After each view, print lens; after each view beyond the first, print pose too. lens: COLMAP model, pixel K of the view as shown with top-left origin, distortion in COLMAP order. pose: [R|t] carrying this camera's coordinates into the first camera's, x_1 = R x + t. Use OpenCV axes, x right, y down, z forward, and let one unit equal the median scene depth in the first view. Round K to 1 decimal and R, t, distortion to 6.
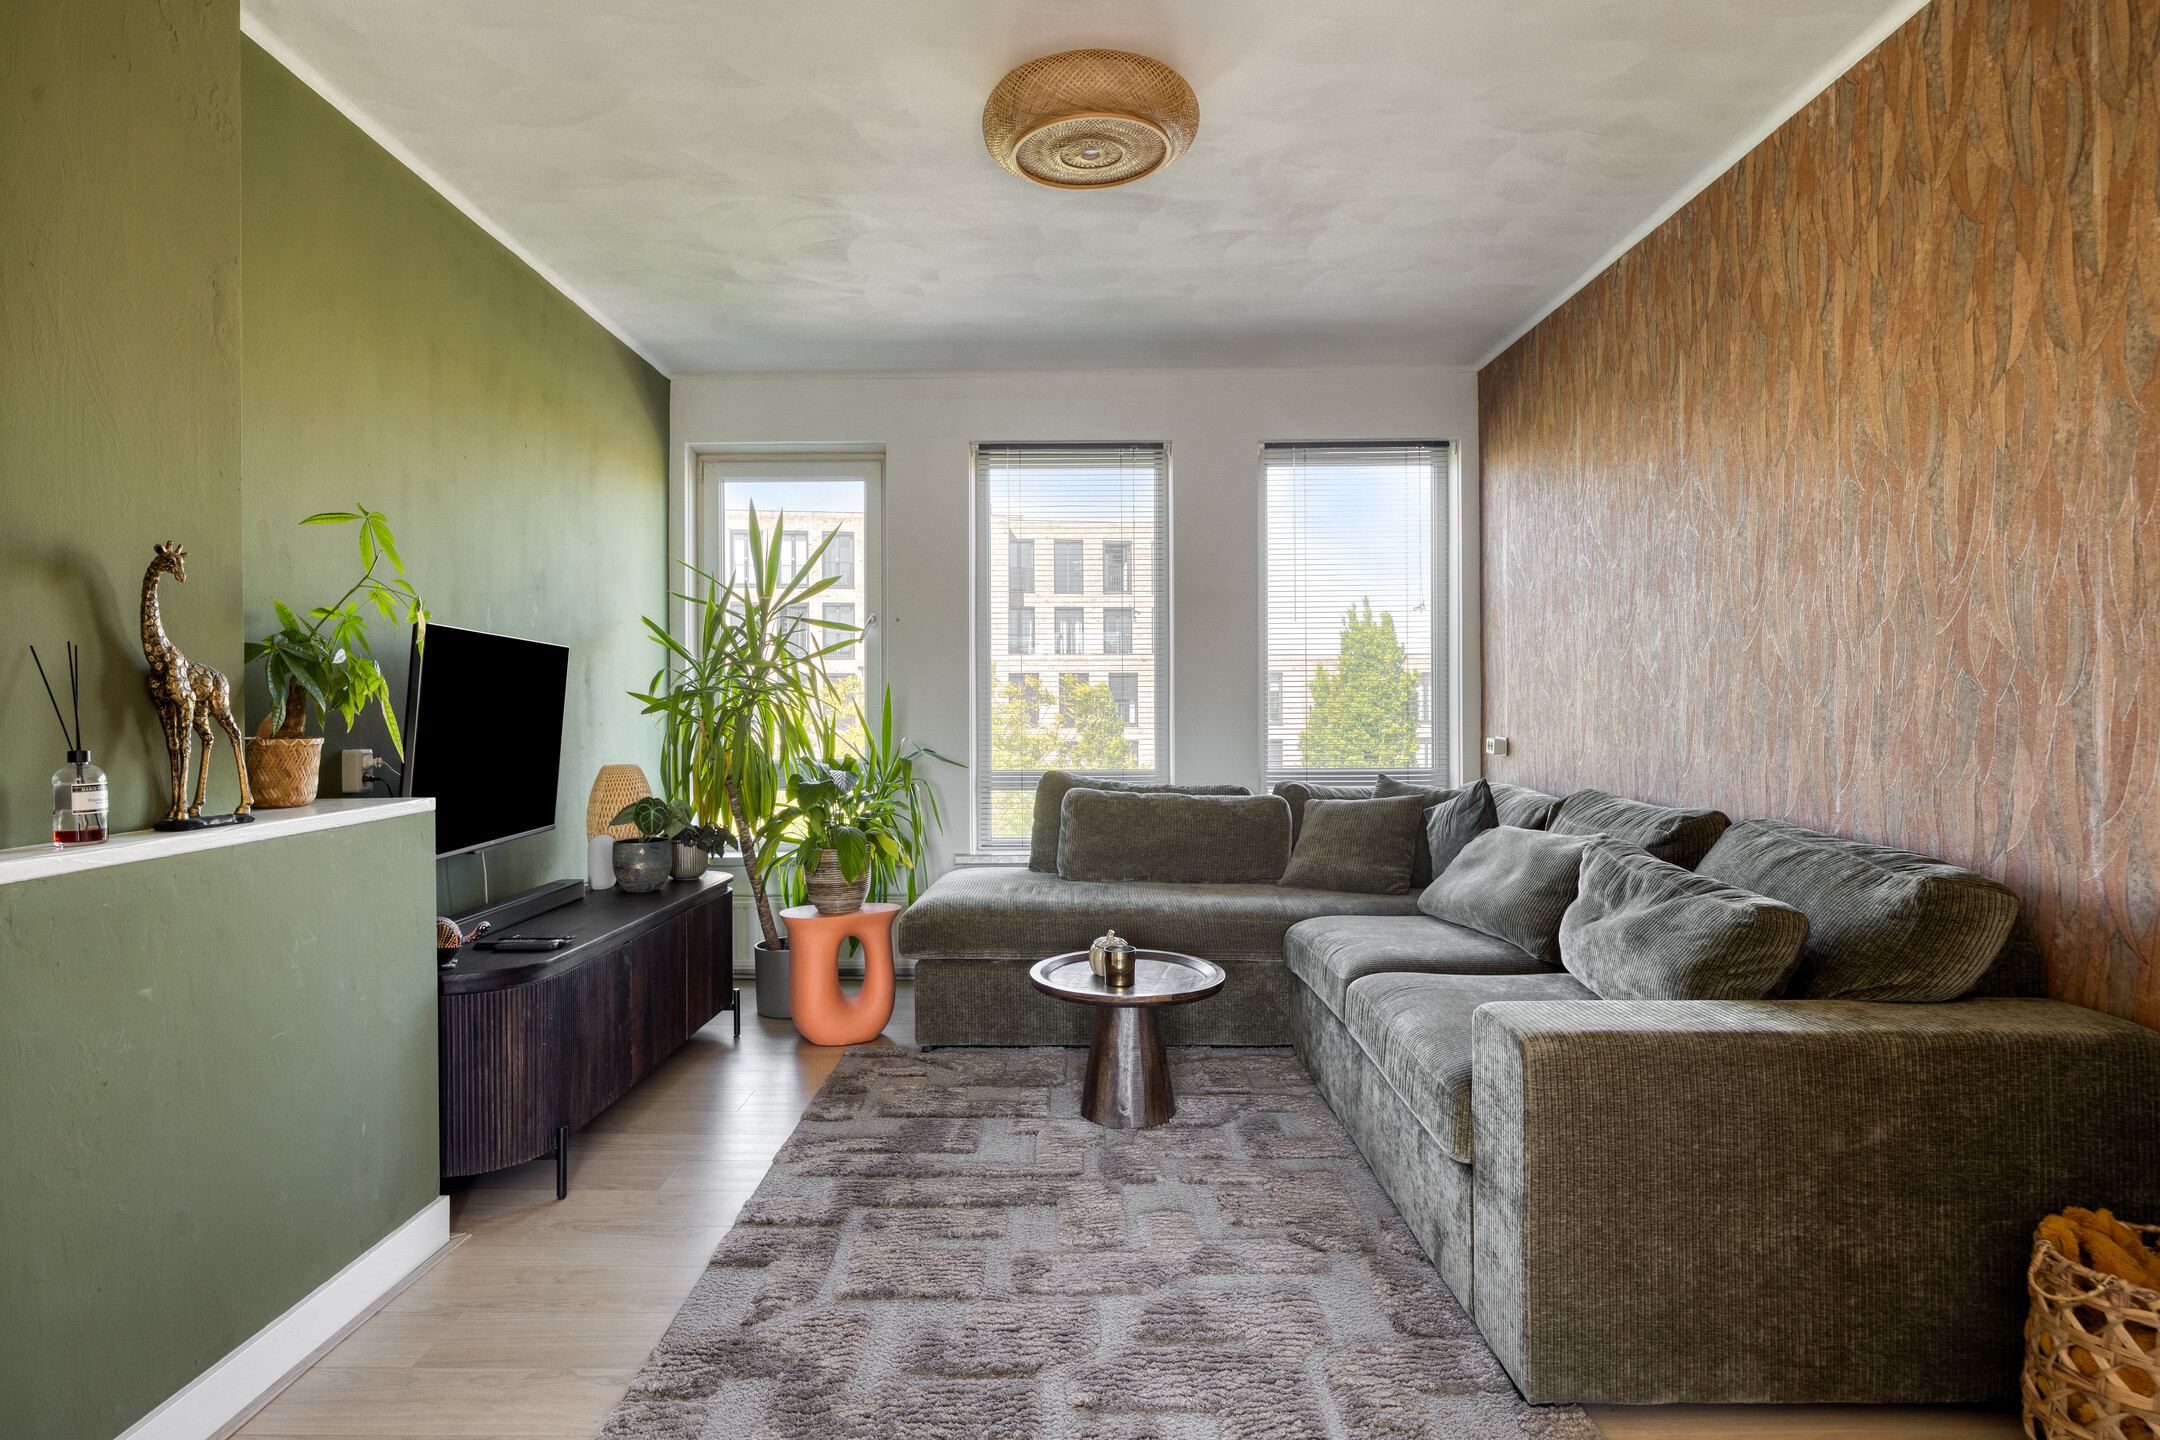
lens RADIAL K [[1201.8, 0, 1070.3], [0, 1201.8, 712.1], [0, 0, 1]] dist [-0.004833, -0.002082]
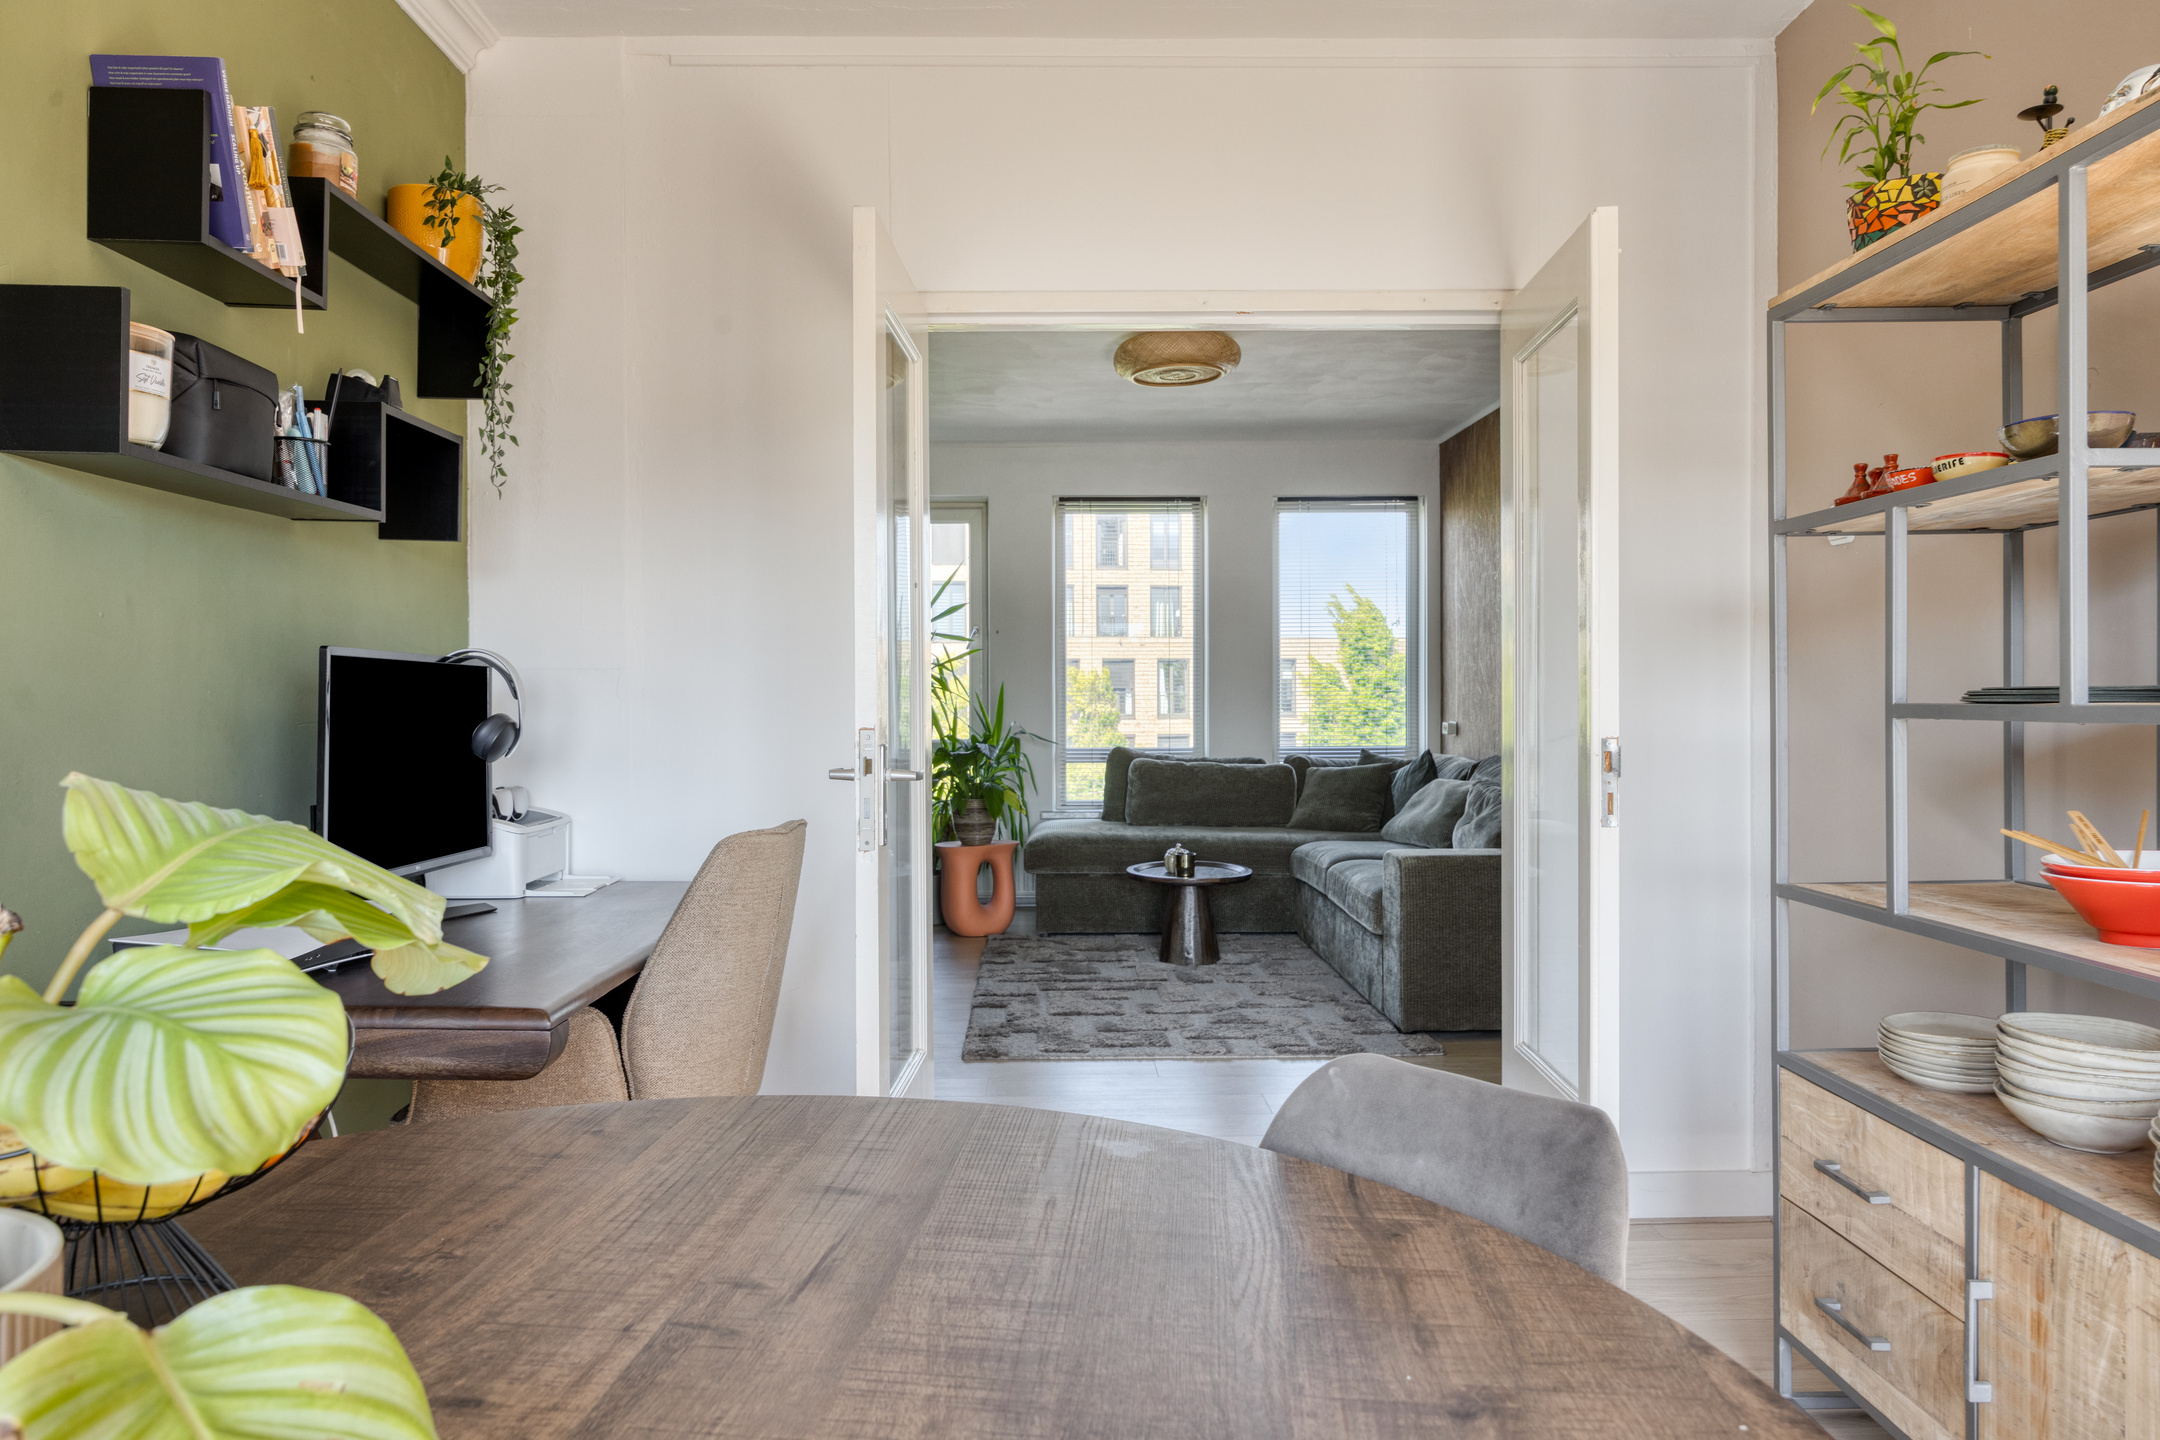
lens RADIAL K [[1418.5, 0, 1080.0], [0, 1418.5, 720.0], [0, 0, 1]] dist [-0.003214, -0.002521]
pose [[0.999726, 0.000035, 0.023400, -0.120357], [-0.000321, 0.999926, 0.012190, -0.000405], [-0.023398, -0.012194, 0.999652, -0.729842]]
